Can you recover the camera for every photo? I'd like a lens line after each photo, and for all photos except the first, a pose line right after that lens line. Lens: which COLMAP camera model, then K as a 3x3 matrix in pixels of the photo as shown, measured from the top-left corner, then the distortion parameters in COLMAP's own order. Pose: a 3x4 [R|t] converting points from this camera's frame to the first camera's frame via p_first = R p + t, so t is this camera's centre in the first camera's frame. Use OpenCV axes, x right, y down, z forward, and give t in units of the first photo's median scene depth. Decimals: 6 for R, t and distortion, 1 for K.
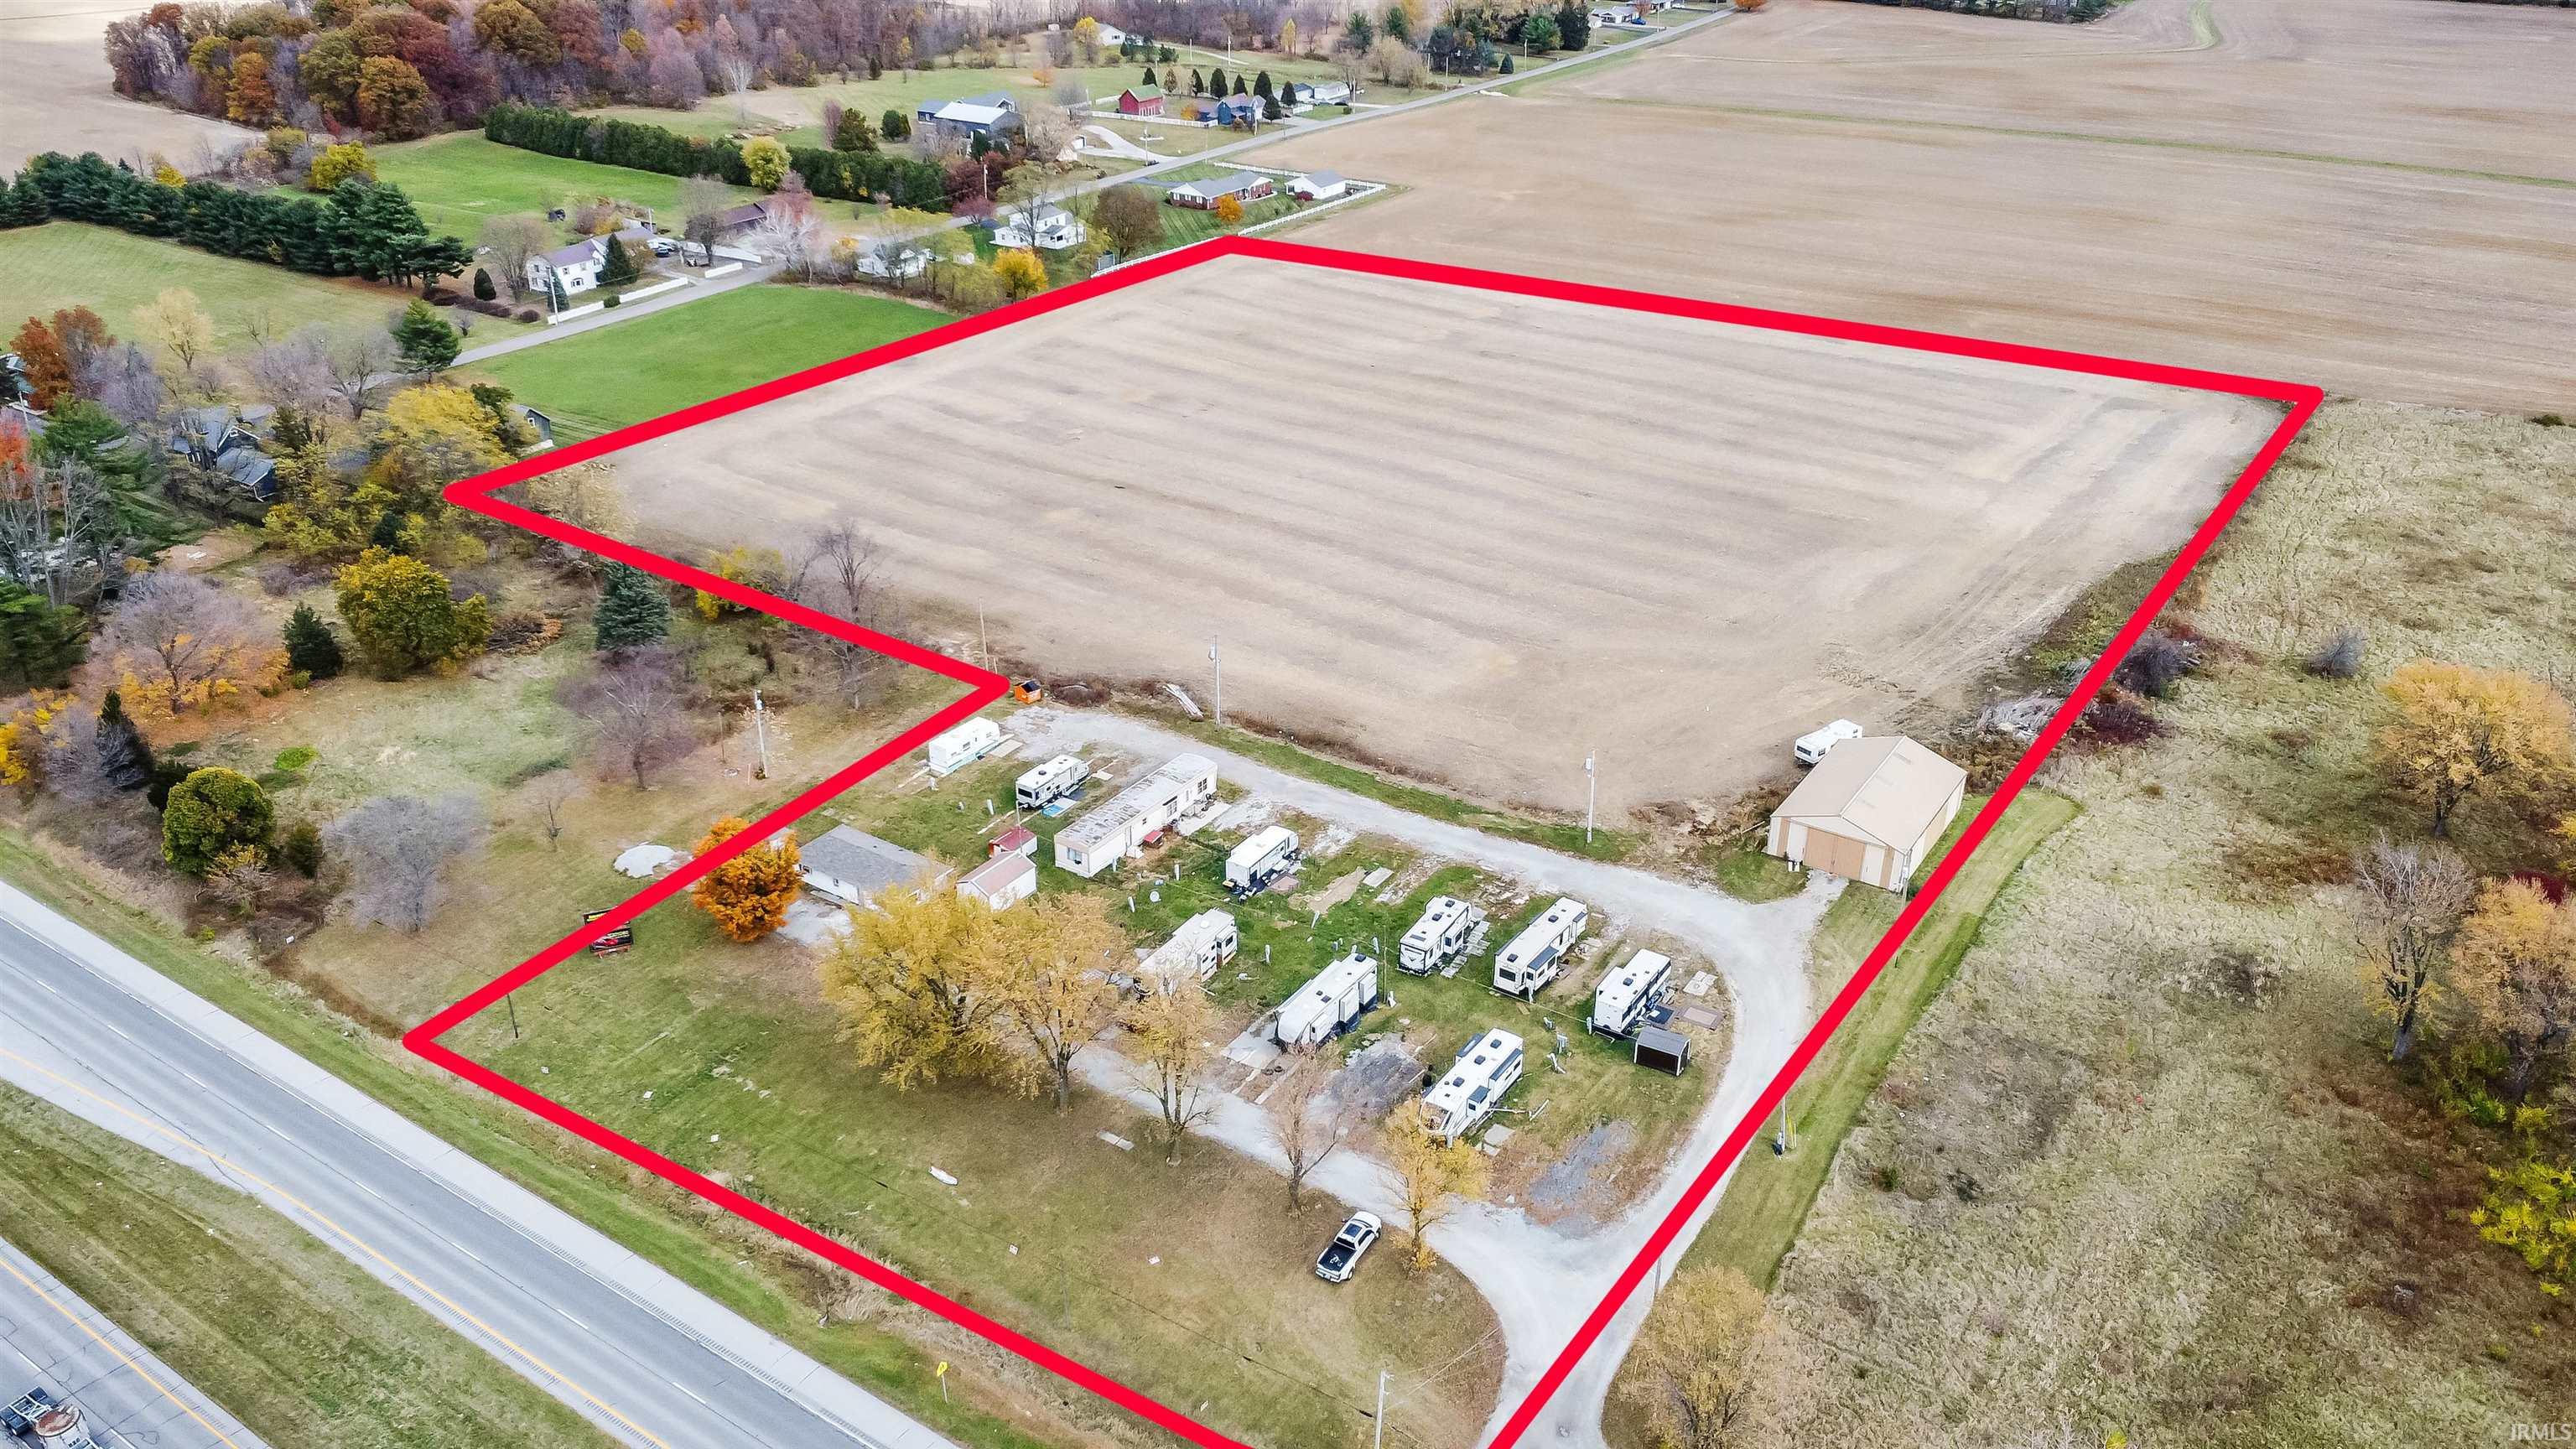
lens RADIAL K [[1947.9, 0, 1288.3], [0, 1947.9, 731.2], [0, 0, 1]] dist [0.004321, -0.008964]
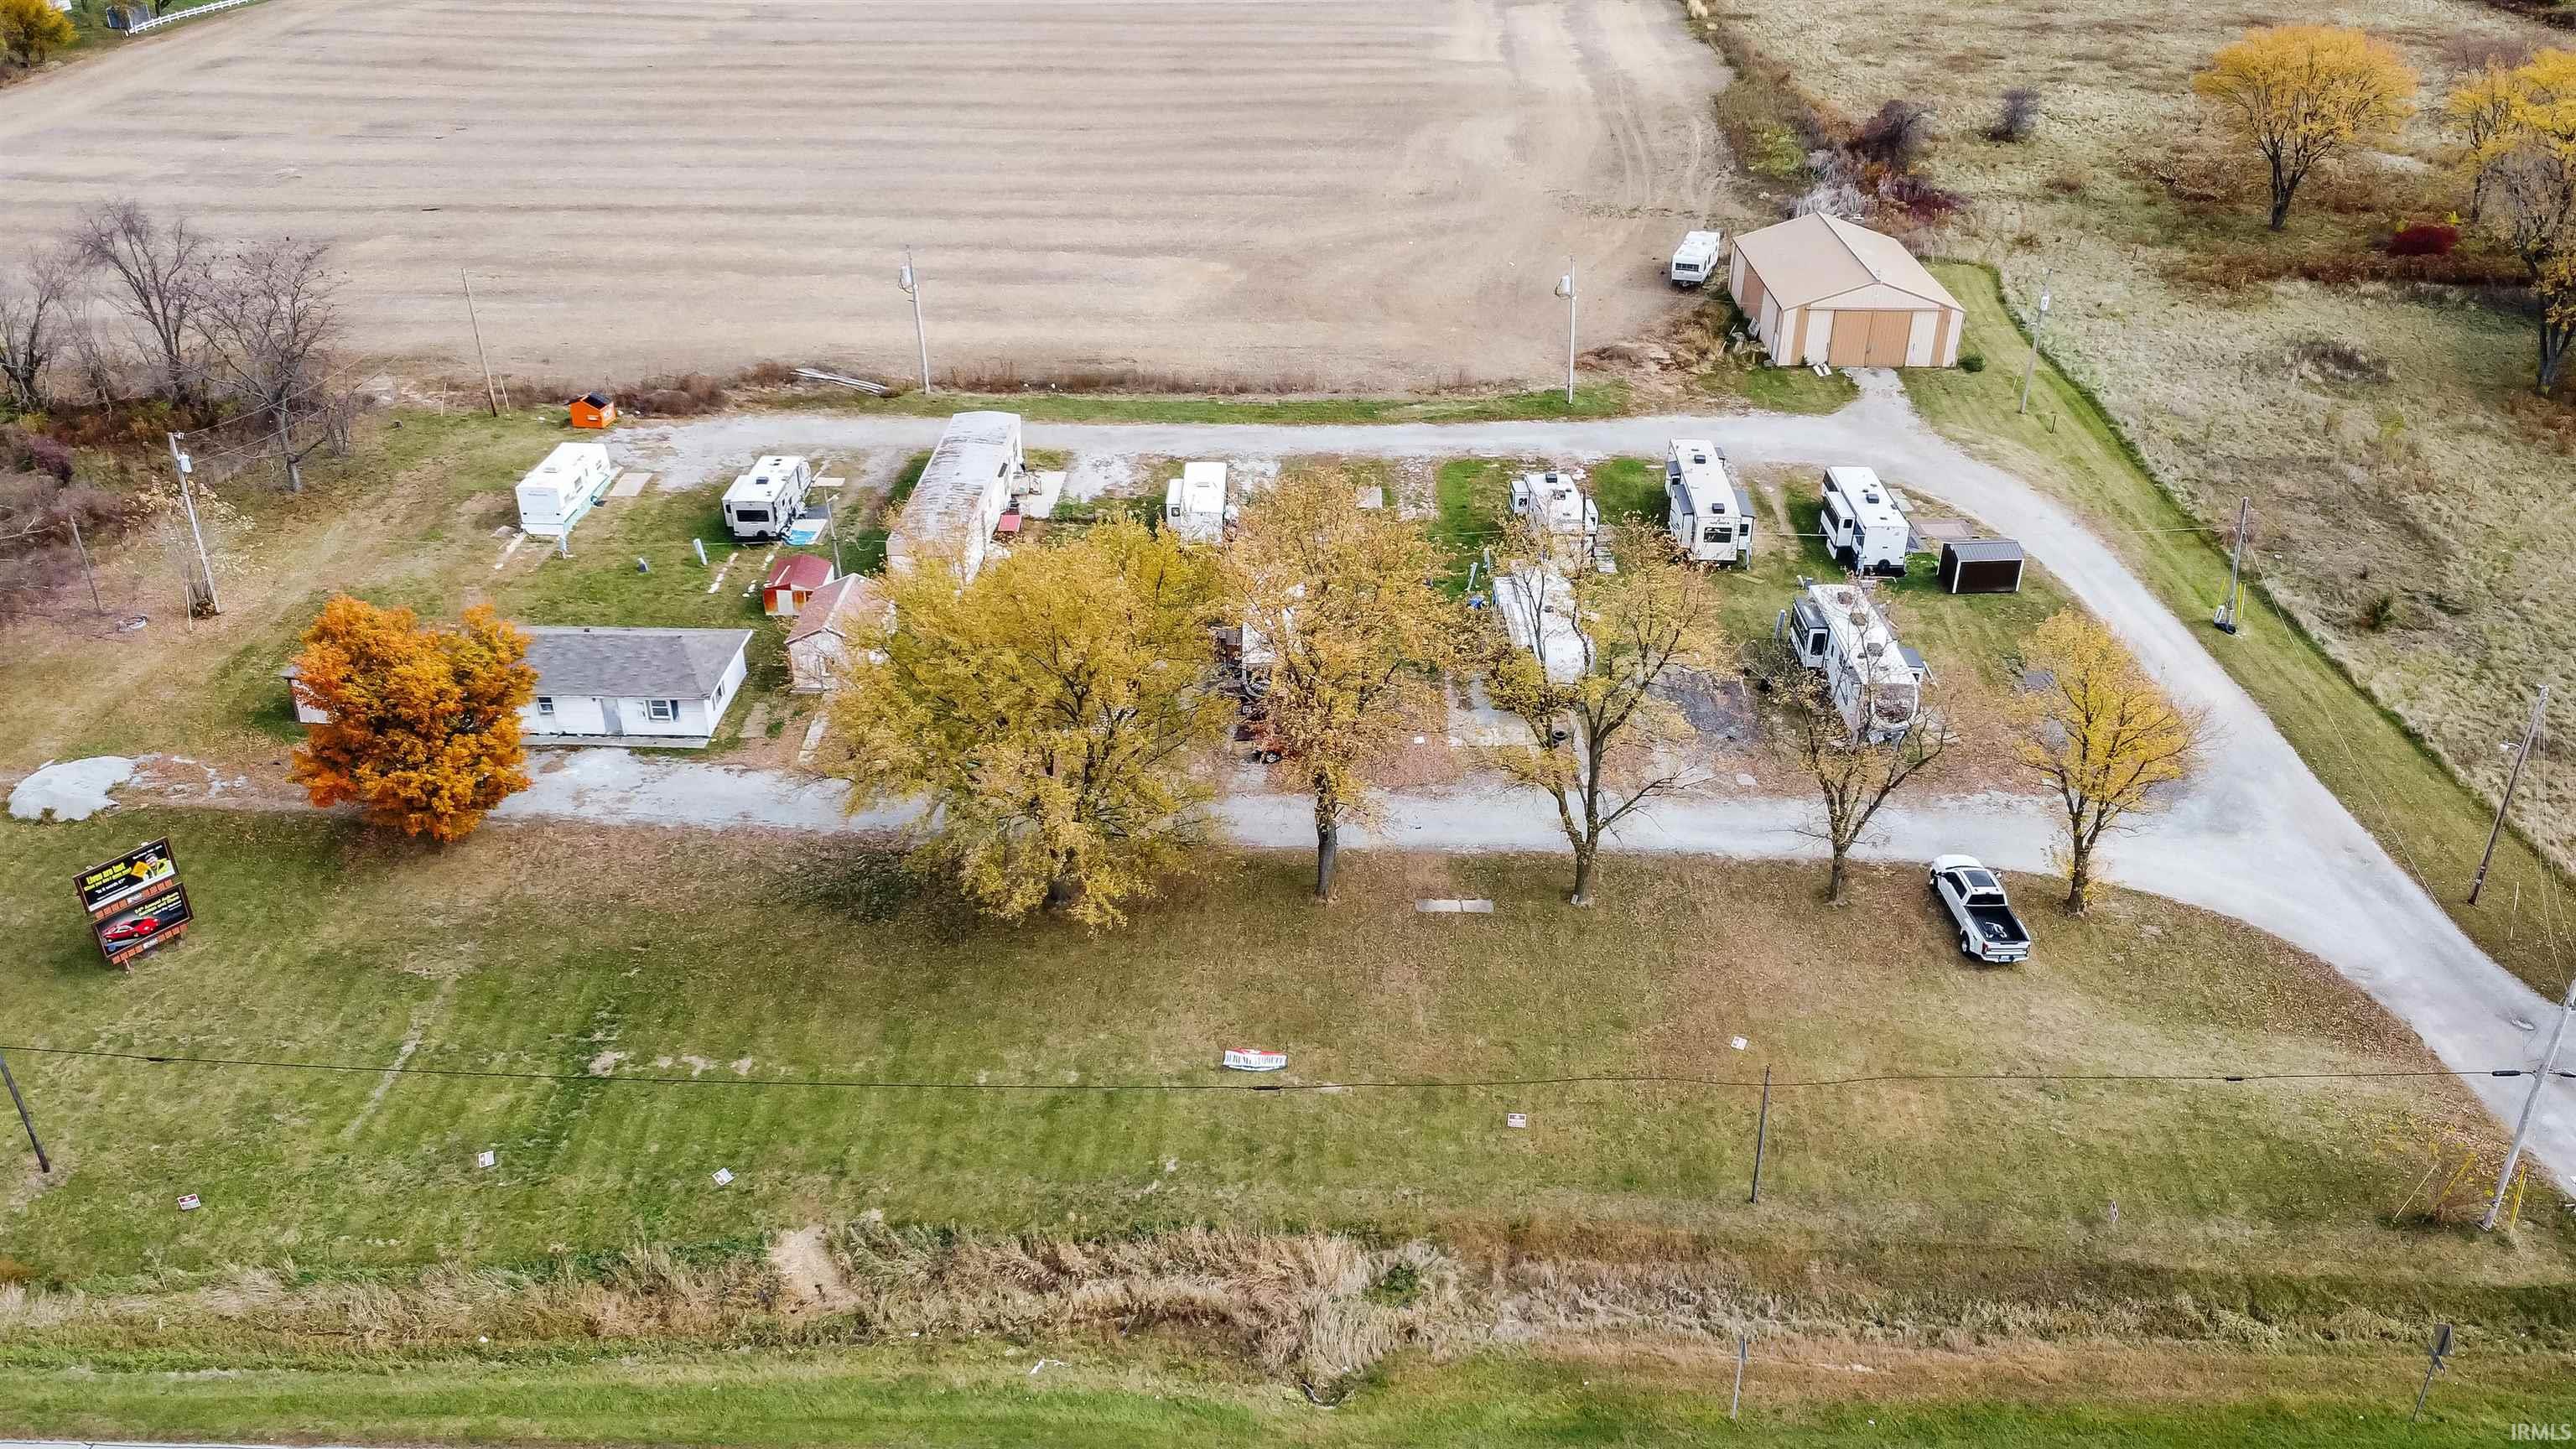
lens RADIAL K [[1947.9, 0, 1288.4], [0, 1947.9, 722.2], [0, 0, 1]] dist [0.004321, -0.008964]
pose [[0.842274, -0.258861, 0.472827, -0.304696], [0.244067, 0.965224, 0.093666, 0.079385], [-0.480630, 0.036509, 0.876163, 0.440620]]
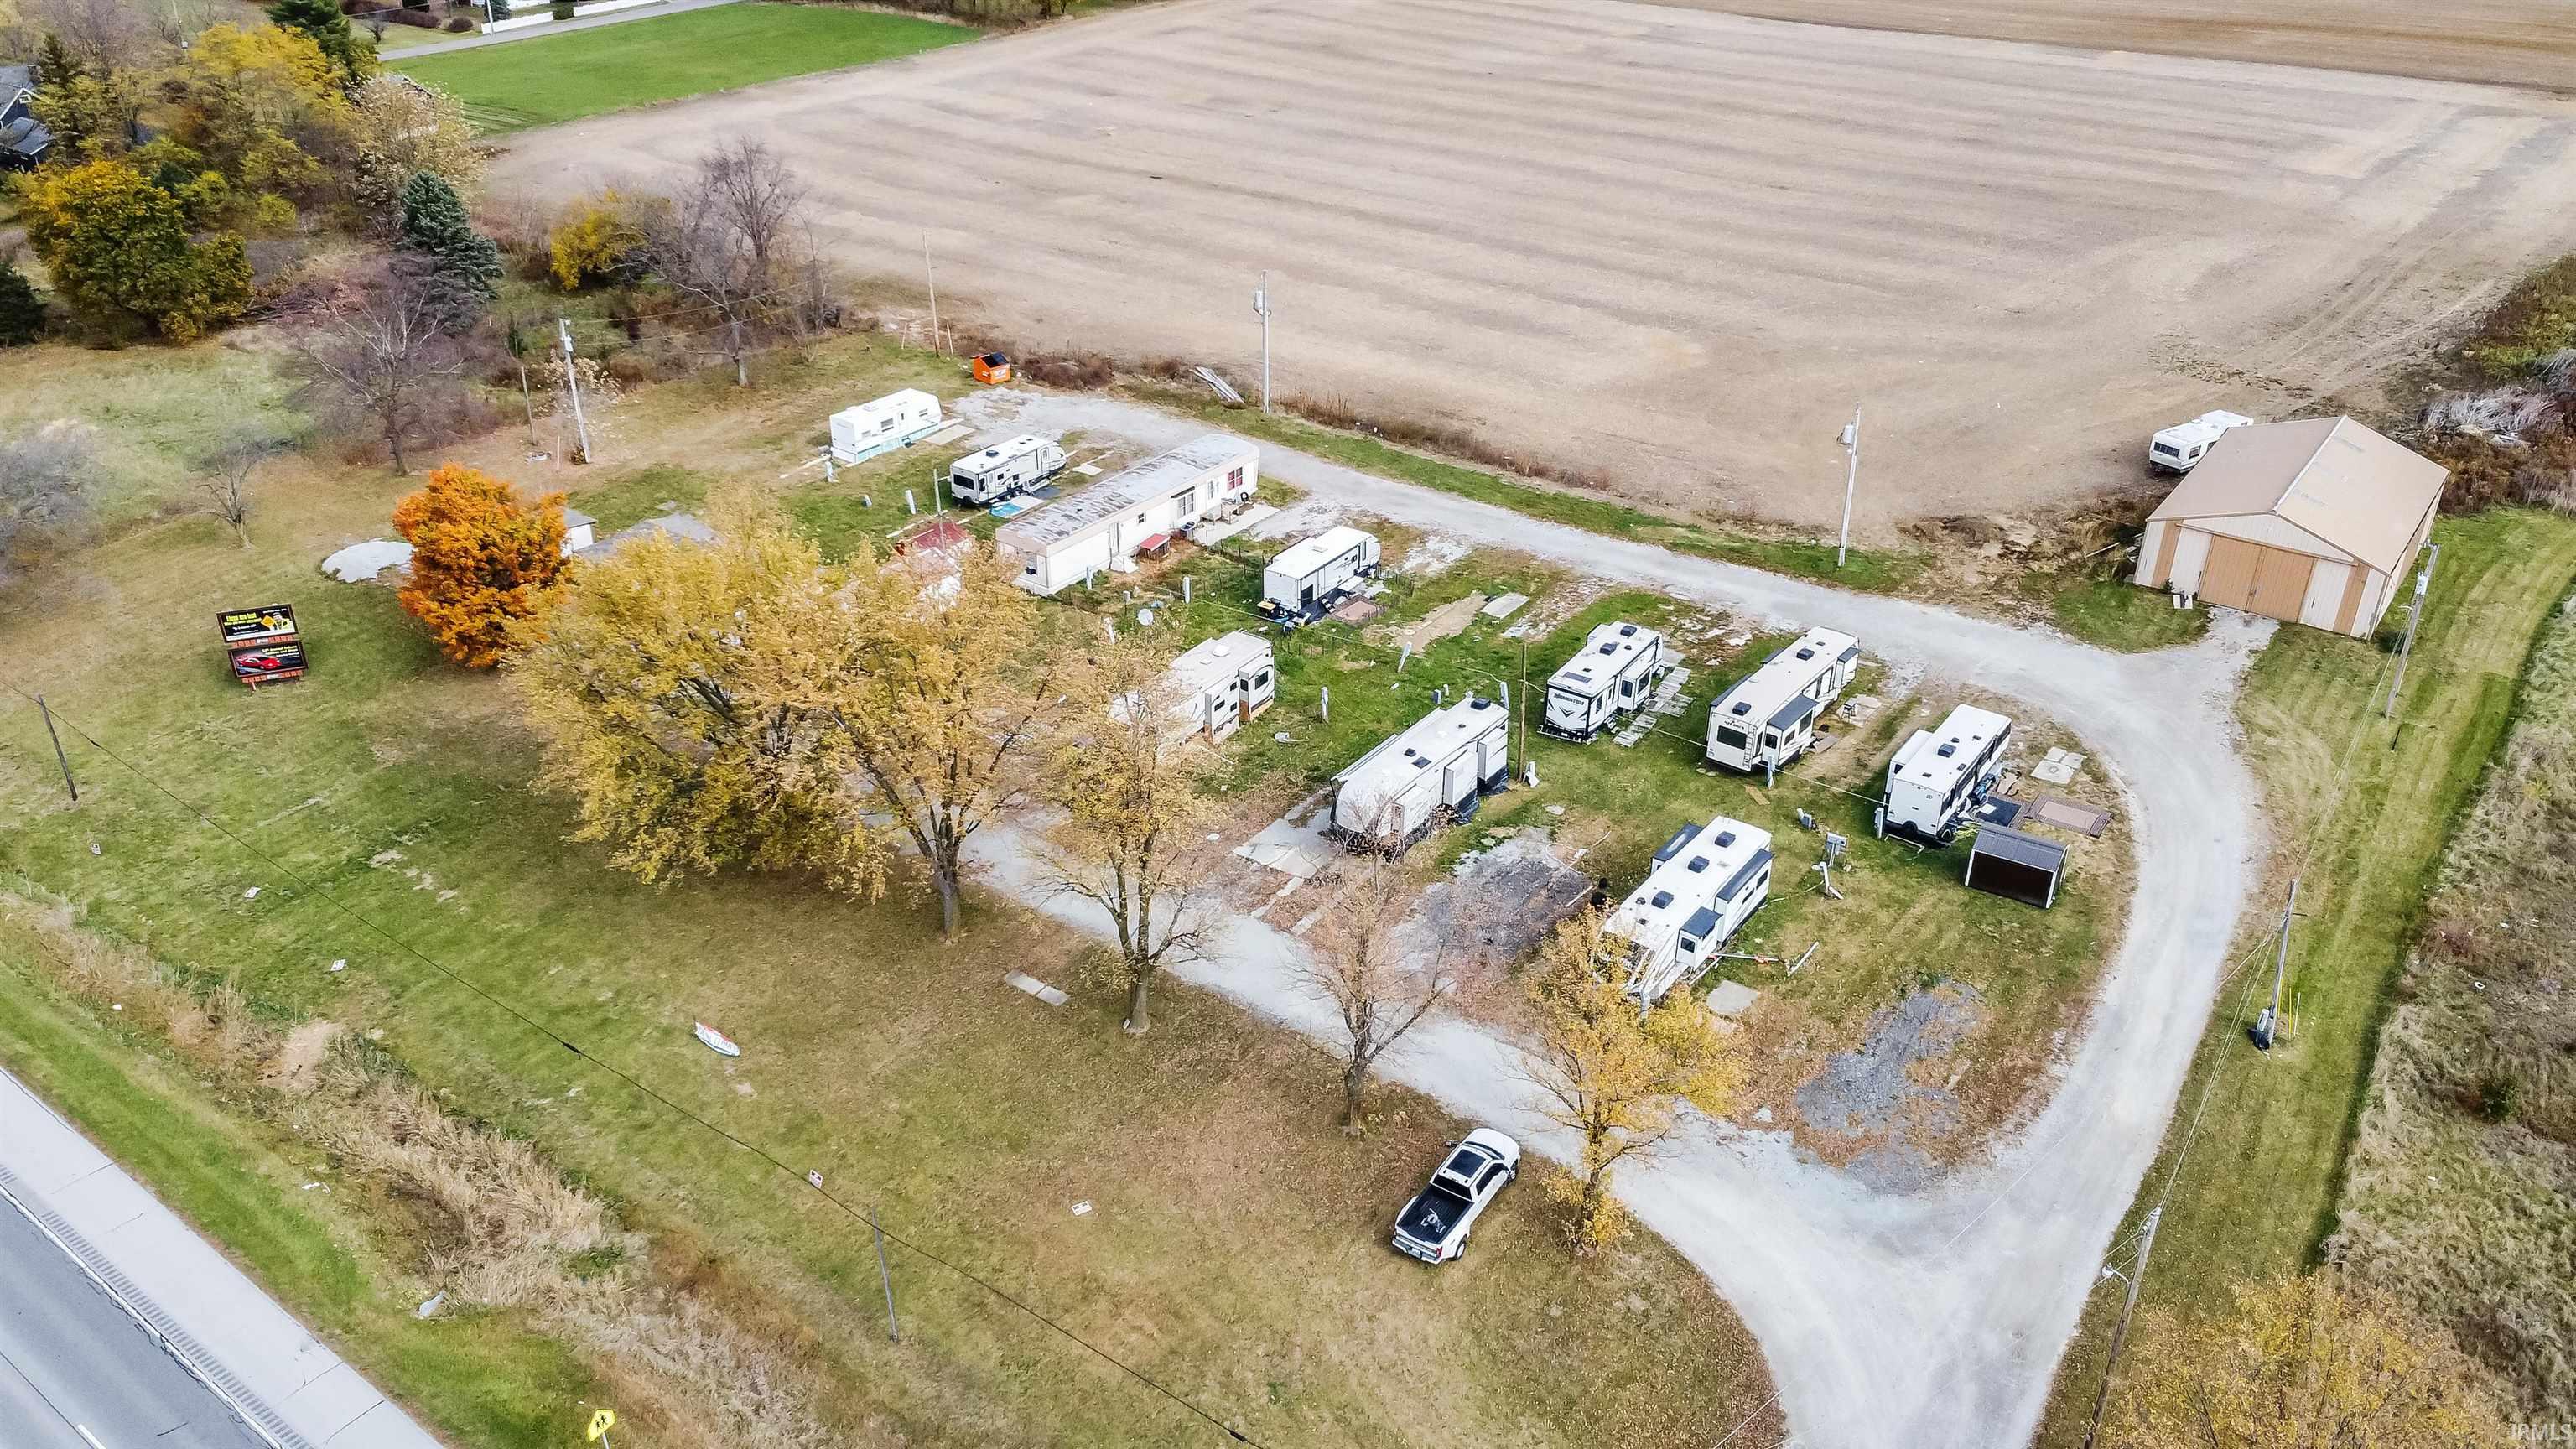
lens RADIAL K [[1947.9, 0, 1291.4], [0, 1947.9, 724.1], [0, 0, 1]] dist [0.004321, -0.008964]
pose [[0.998829, 0.023500, -0.042284, 0.004450], [-0.022140, 0.999231, 0.032366, 0.093989], [0.043012, -0.031392, 0.998581, 0.367886]]
